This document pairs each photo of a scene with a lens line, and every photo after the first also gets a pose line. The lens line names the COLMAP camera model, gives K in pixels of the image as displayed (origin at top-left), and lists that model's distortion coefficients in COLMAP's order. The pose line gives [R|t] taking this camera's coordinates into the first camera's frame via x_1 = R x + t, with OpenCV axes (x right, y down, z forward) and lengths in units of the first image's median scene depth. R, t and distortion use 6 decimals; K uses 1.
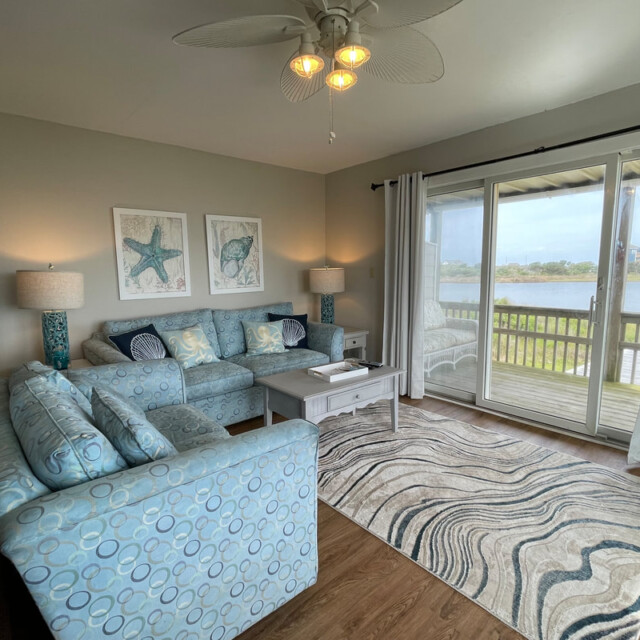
lens RADIAL K [[387.6, 0, 316.4], [0, 387.6, 320.9], [0, 0, 1]] dist [-0.005986, 0.000577]
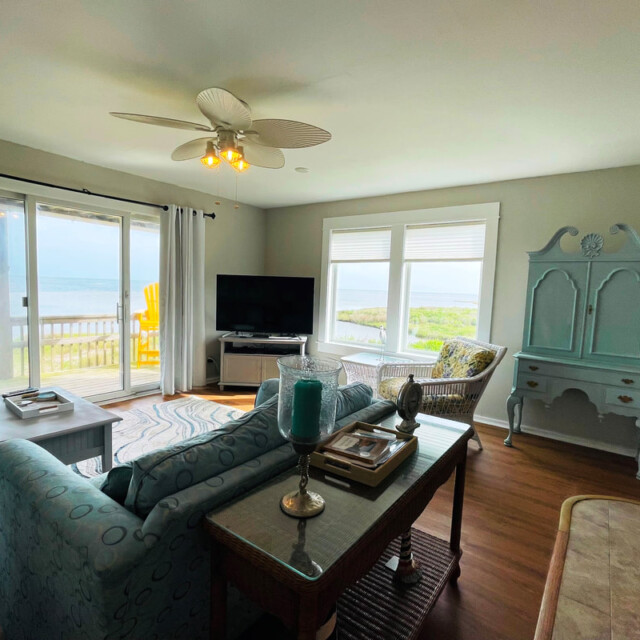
lens RADIAL K [[387.6, 0, 316.4], [0, 387.6, 320.9], [0, 0, 1]] dist [-0.005986, 0.000577]
pose [[-0.215720, -0.088238, 0.972460, -0.478935], [0.090981, 0.989760, 0.109990, -0.047747], [-0.972207, 0.112203, -0.205483, 0.308625]]
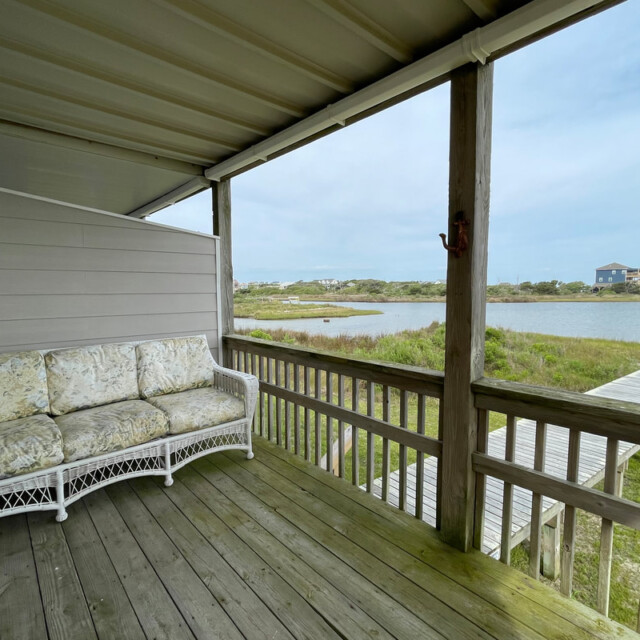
lens RADIAL K [[387.6, 0, 316.4], [0, 387.6, 320.9], [0, 0, 1]] dist [-0.005986, 0.000577]
pose [[0.999953, 0.006529, 0.007110, 0.561338], [-0.006187, 0.998873, -0.047051, -0.059866], [-0.007410, 0.047005, 0.998867, 0.536085]]
